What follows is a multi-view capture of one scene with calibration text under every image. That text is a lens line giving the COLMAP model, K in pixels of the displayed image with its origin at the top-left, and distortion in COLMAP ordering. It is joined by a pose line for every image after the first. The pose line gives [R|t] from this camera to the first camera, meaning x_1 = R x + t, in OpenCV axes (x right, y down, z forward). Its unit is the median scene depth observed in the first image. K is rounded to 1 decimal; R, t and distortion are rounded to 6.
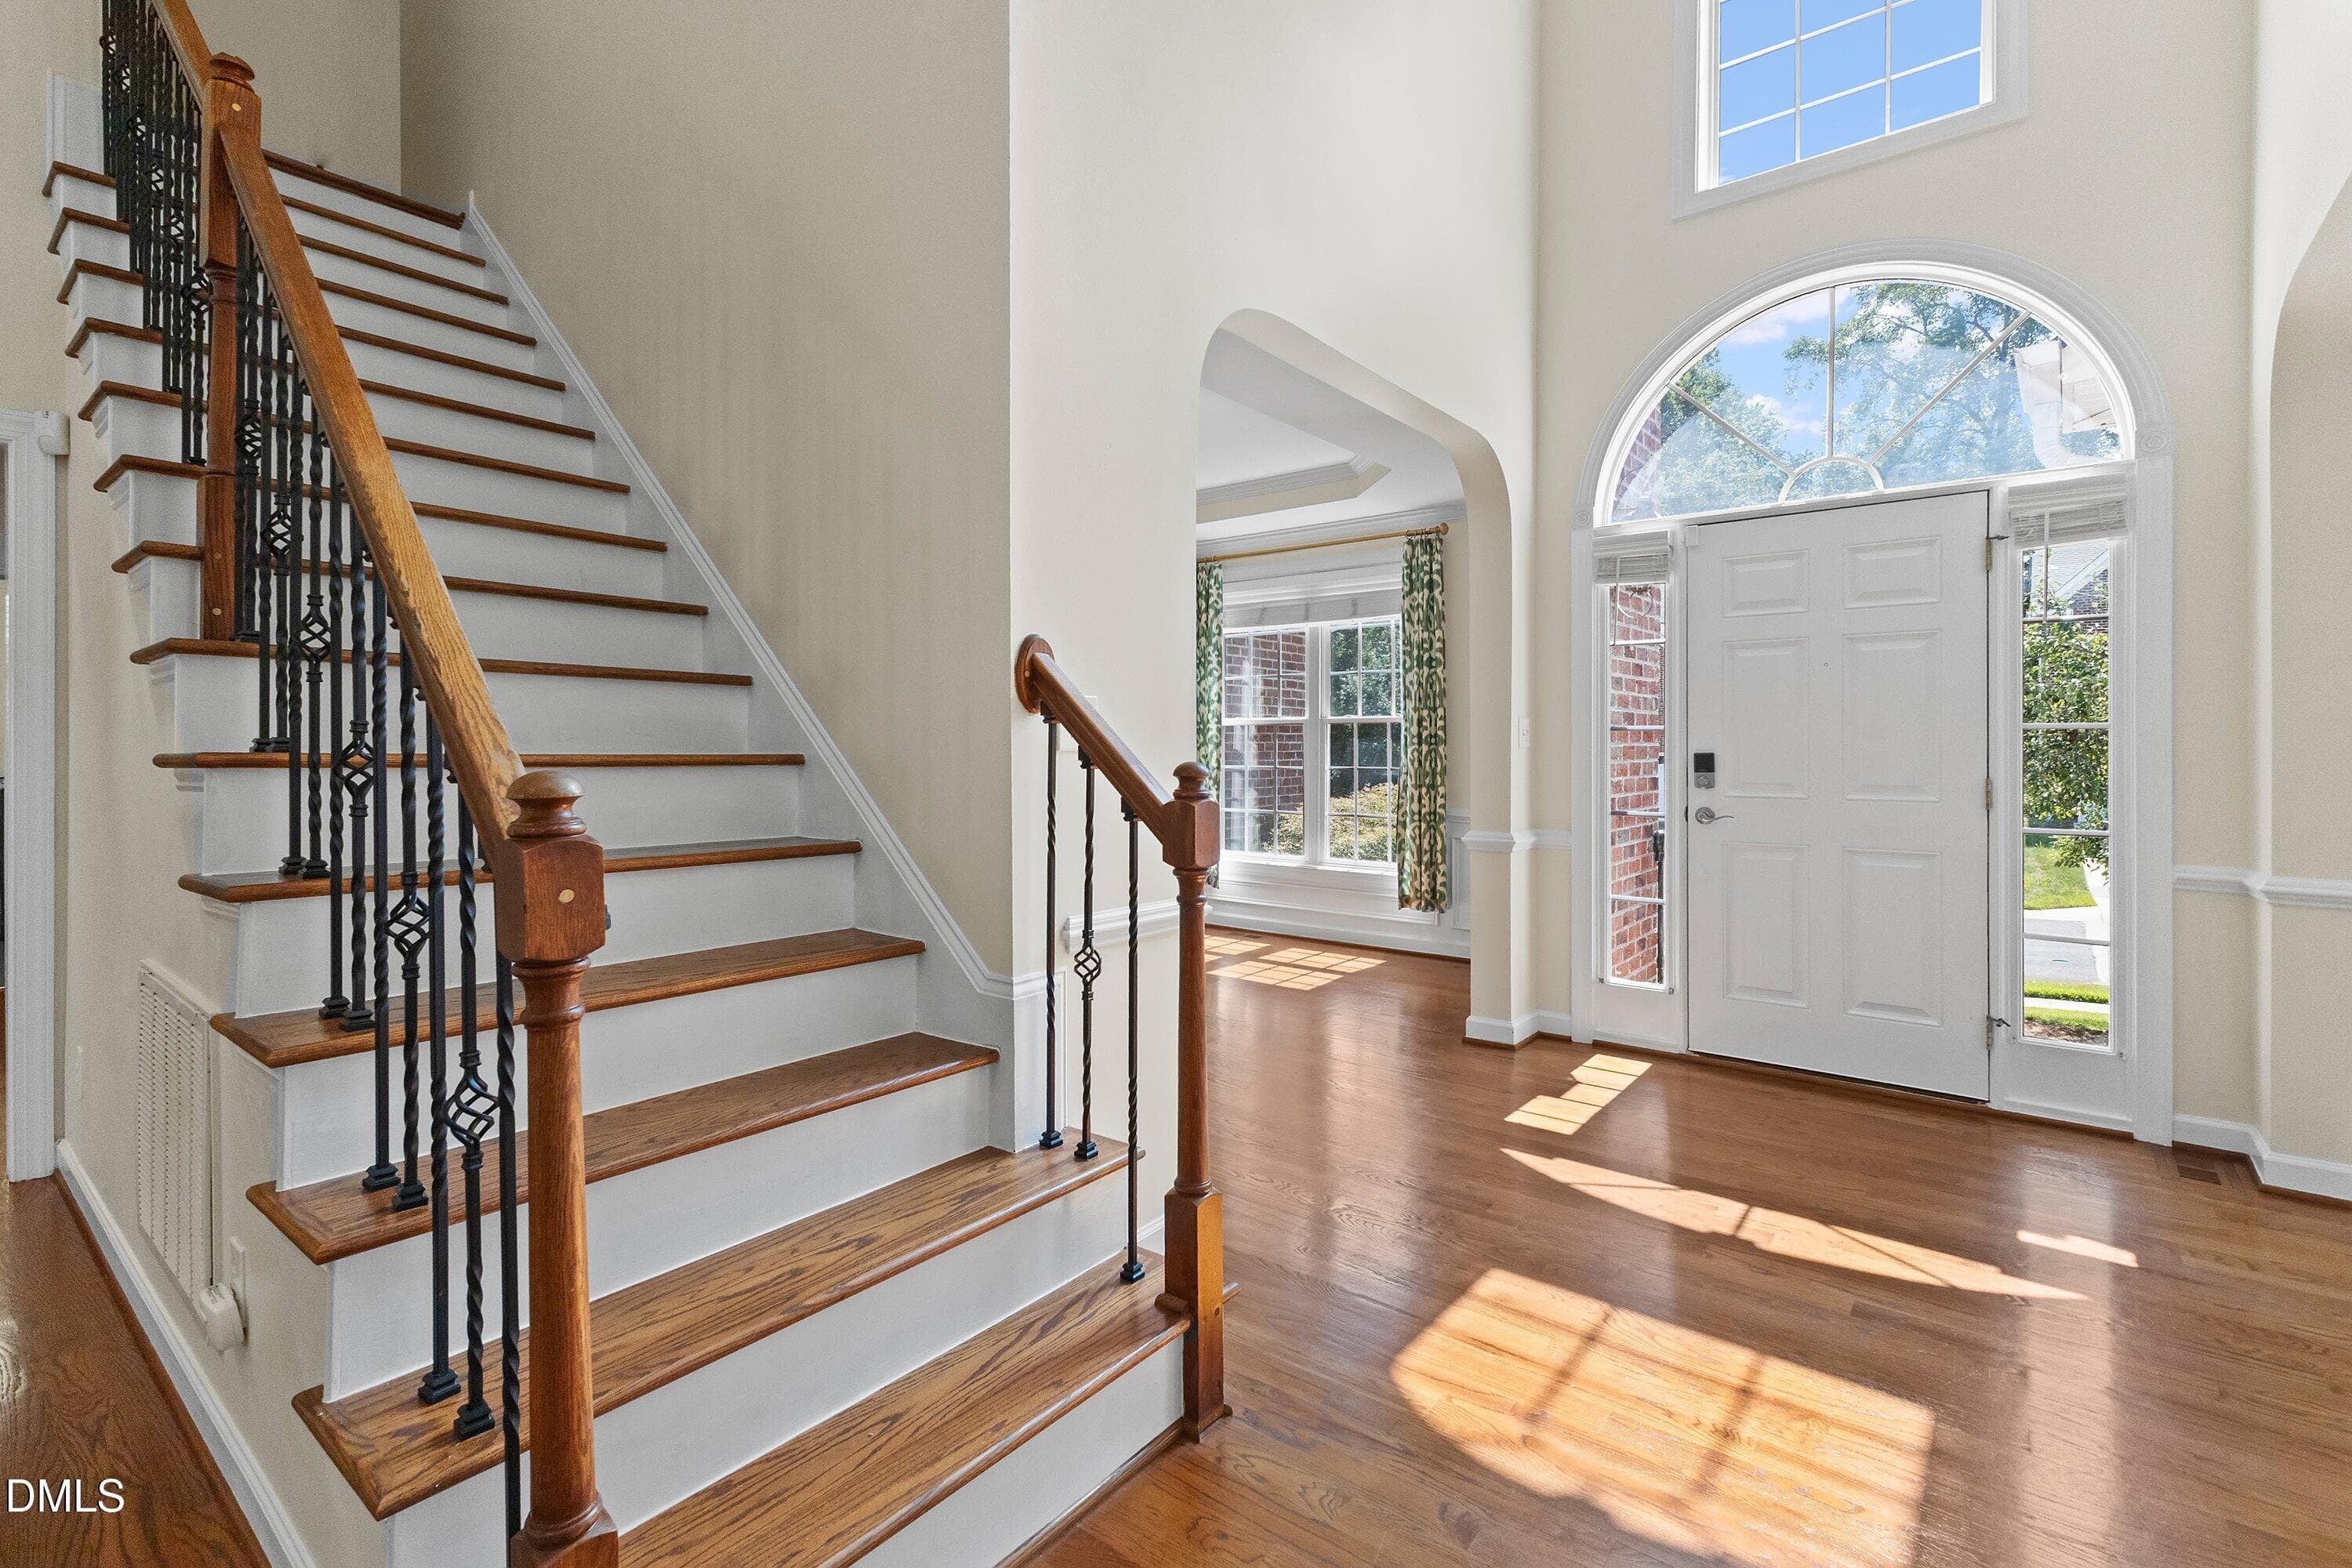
lens RADIAL K [[1070.4, 0, 1124.7], [0, 1070.4, 752.2], [0, 0, 1]] dist [0.001160, -0.000019]
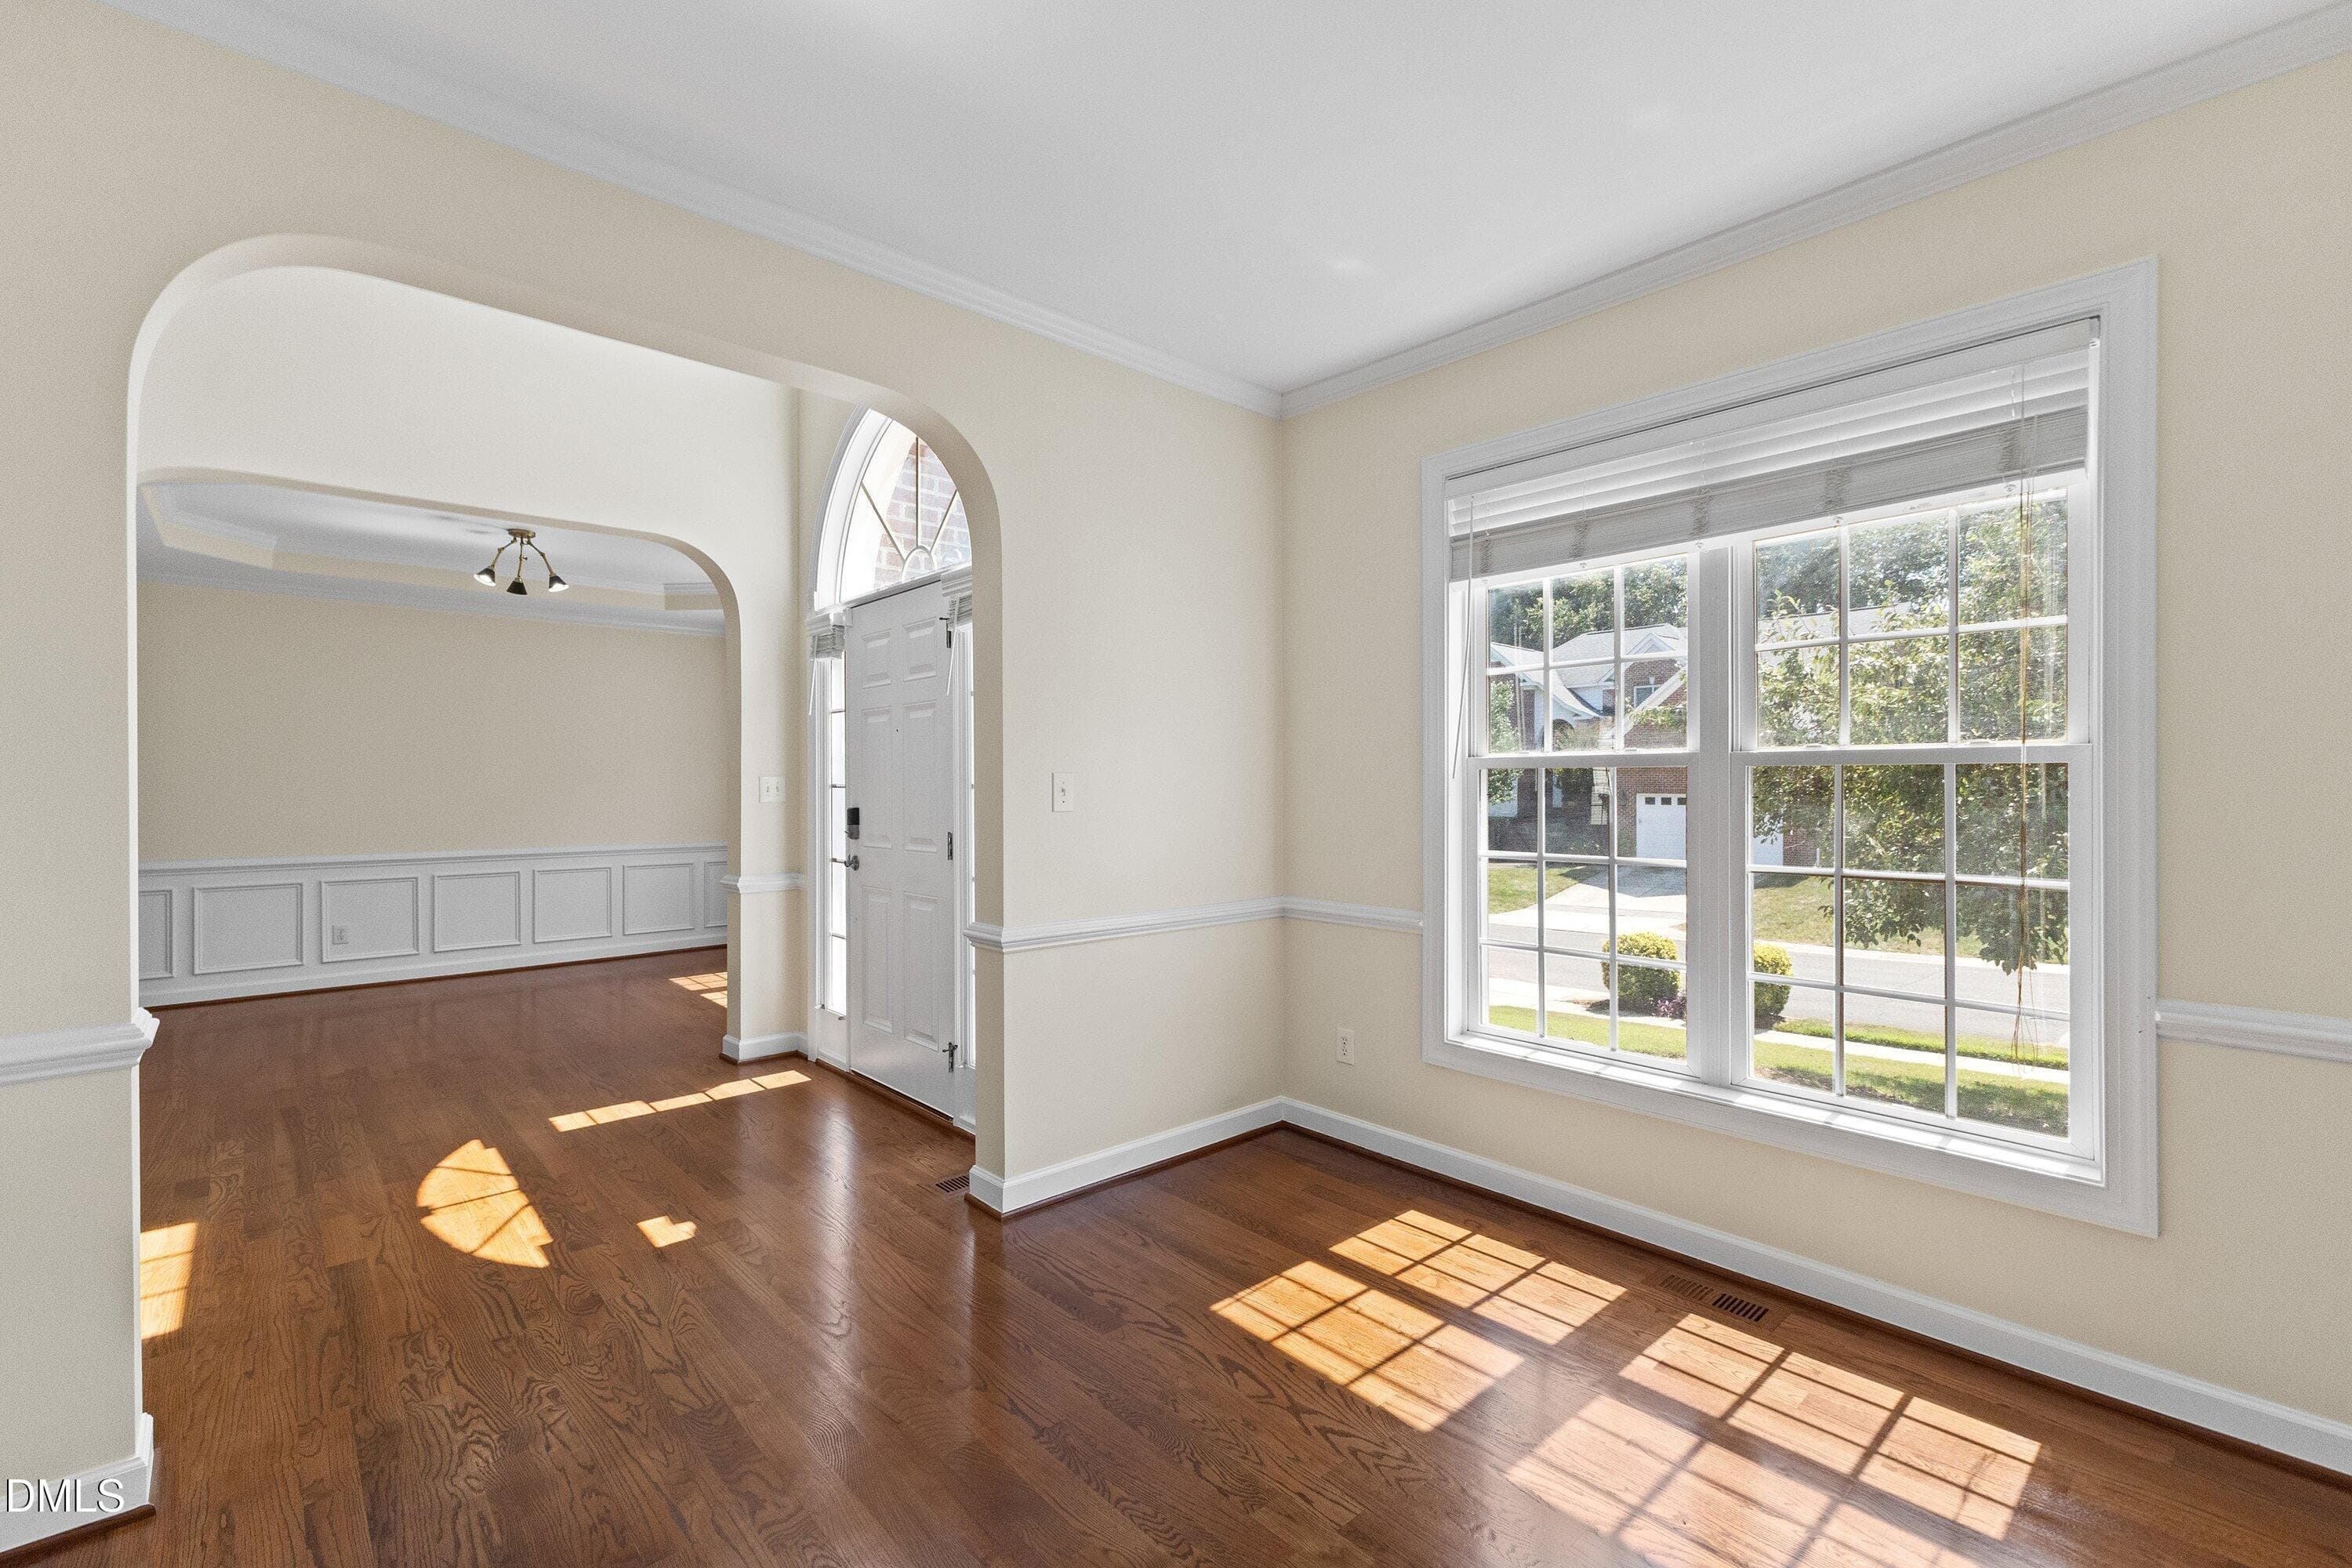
lens RADIAL K [[1035.6, 0, 1182.8], [0, 1035.6, 762.4], [0, 0, 1]] dist [0.005424, 0.000167]
pose [[0.991150, -0.004830, -0.132659, 1.074965], [0.002518, 0.999842, -0.017595, -0.029302], [0.132723, 0.017105, 0.991006, -0.057996]]
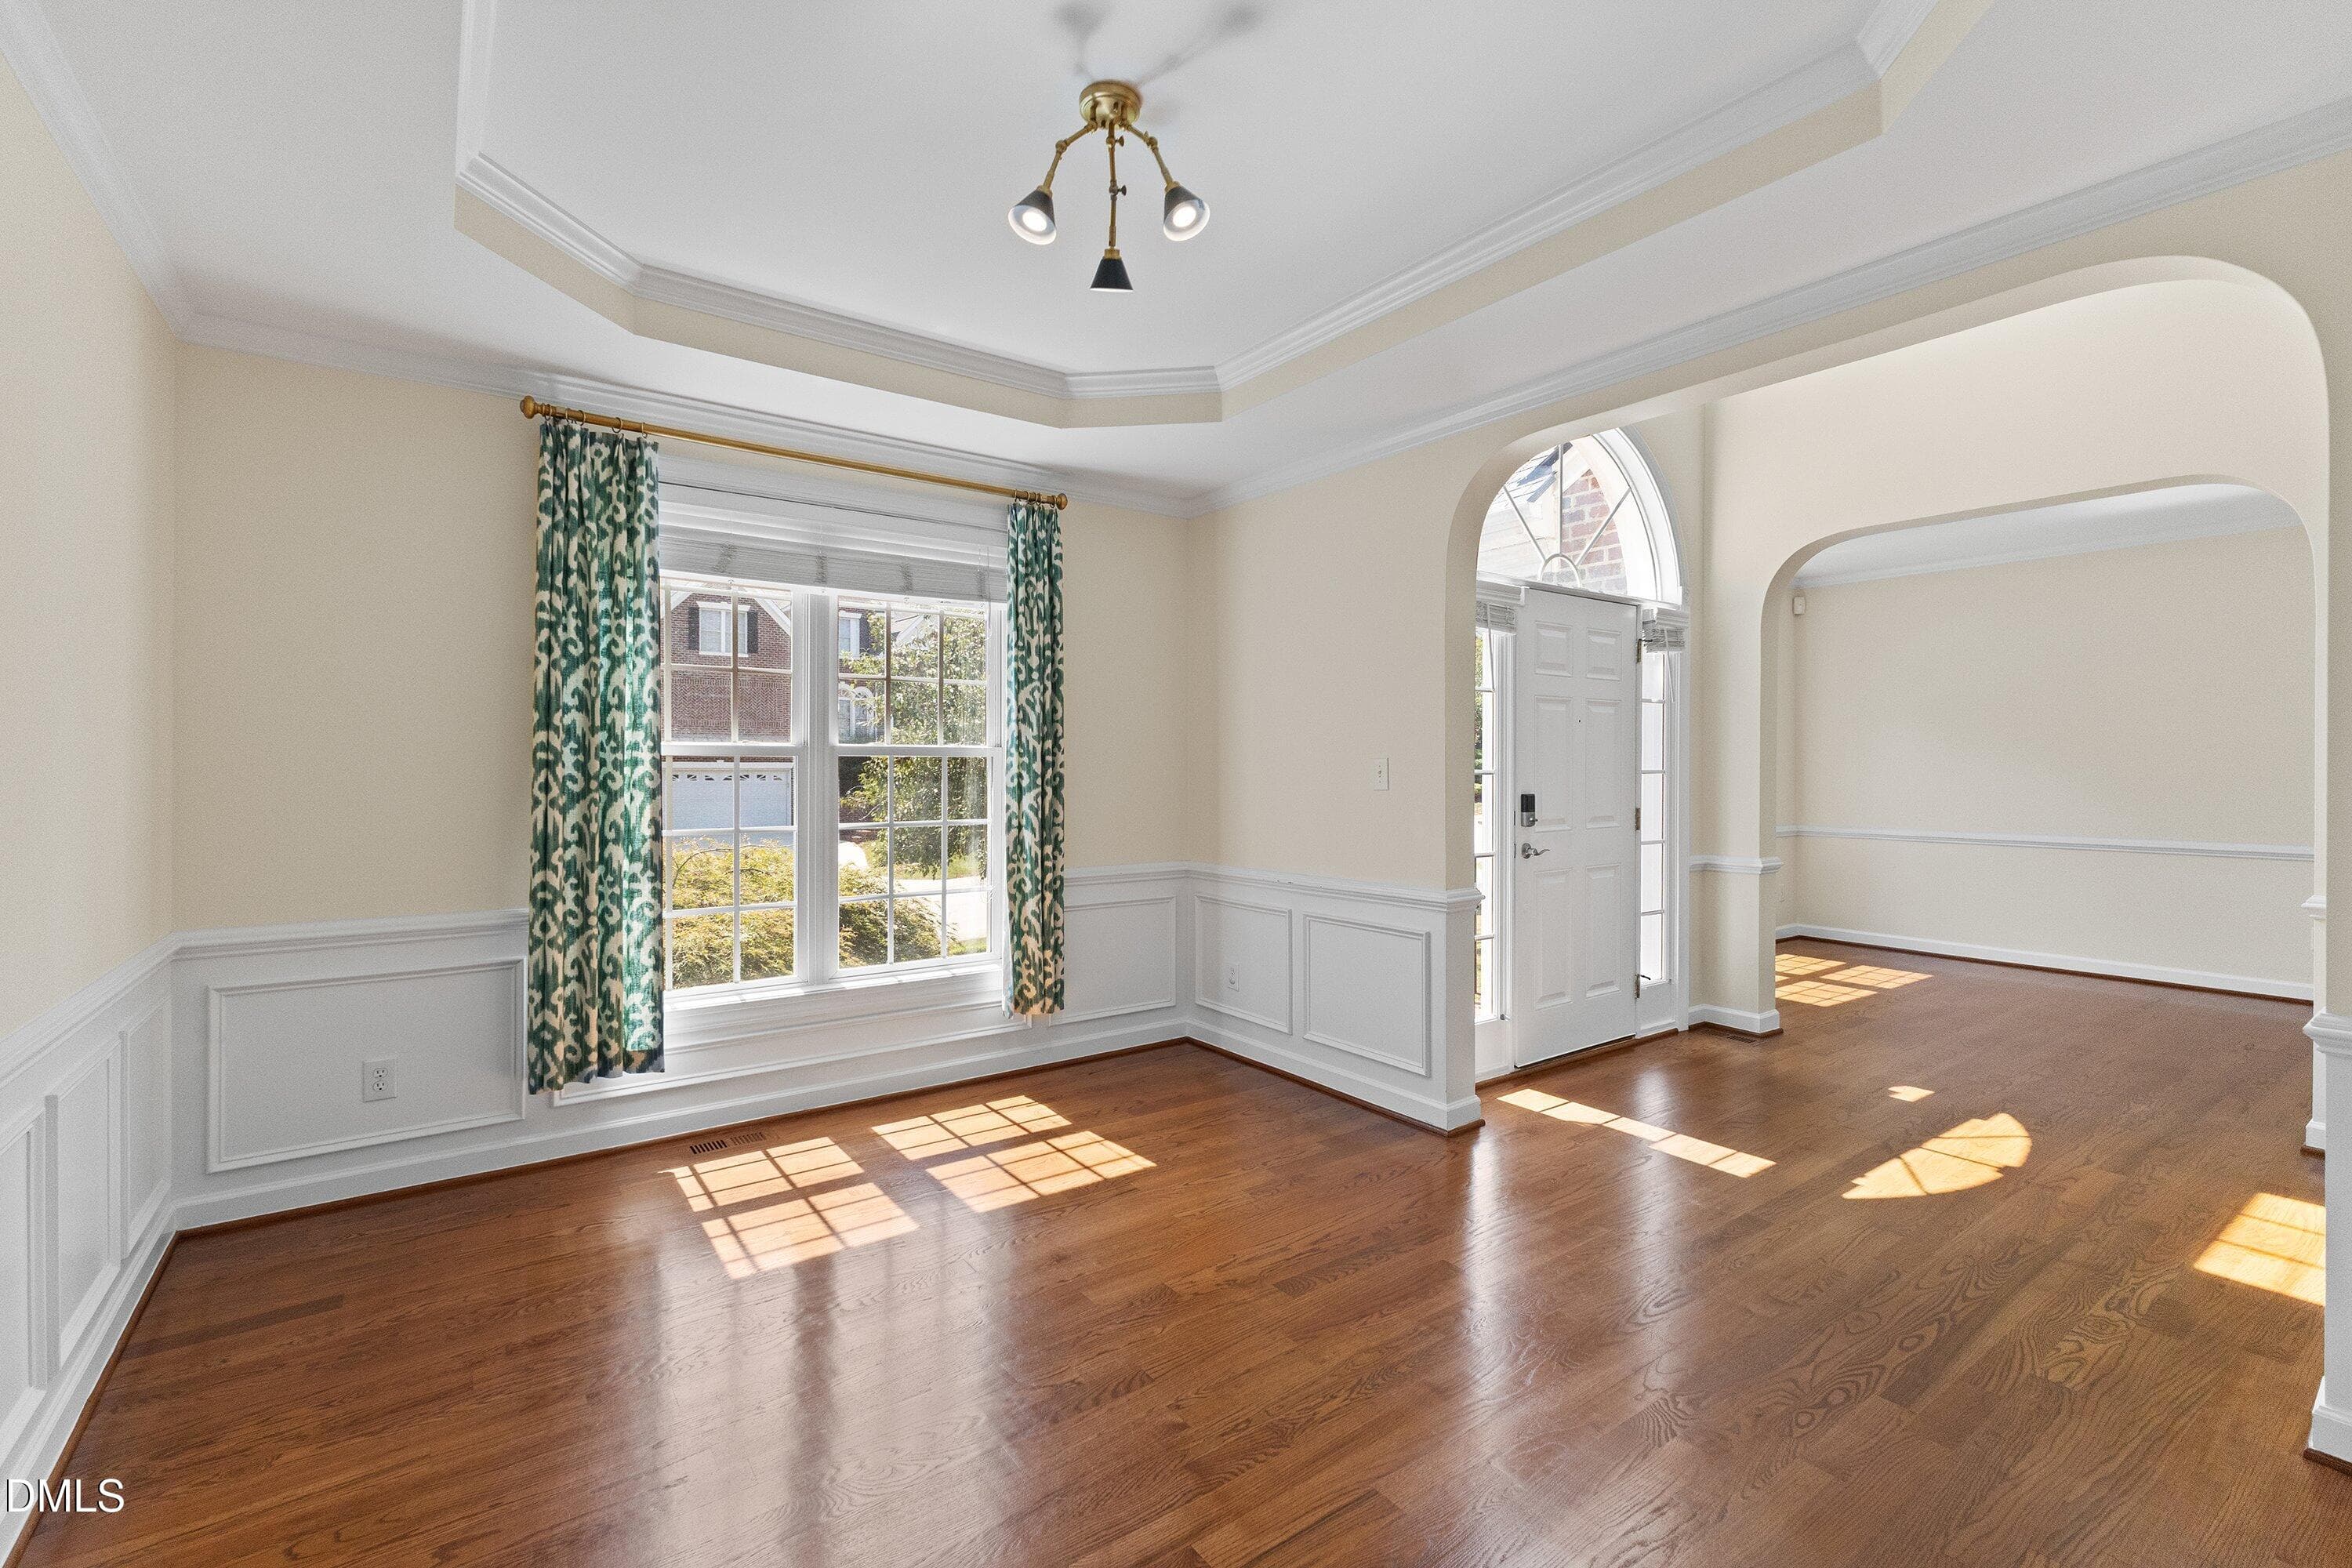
lens RADIAL K [[1030.8, 0, 1179.3], [0, 1030.8, 807.4], [0, 0, 1]] dist [0.001633, -0.000228]
pose [[0.242156, -0.042644, 0.969300, -0.609828], [0.003560, 0.999066, 0.043064, -0.035679], [-0.970231, -0.006977, 0.242082, 1.138510]]
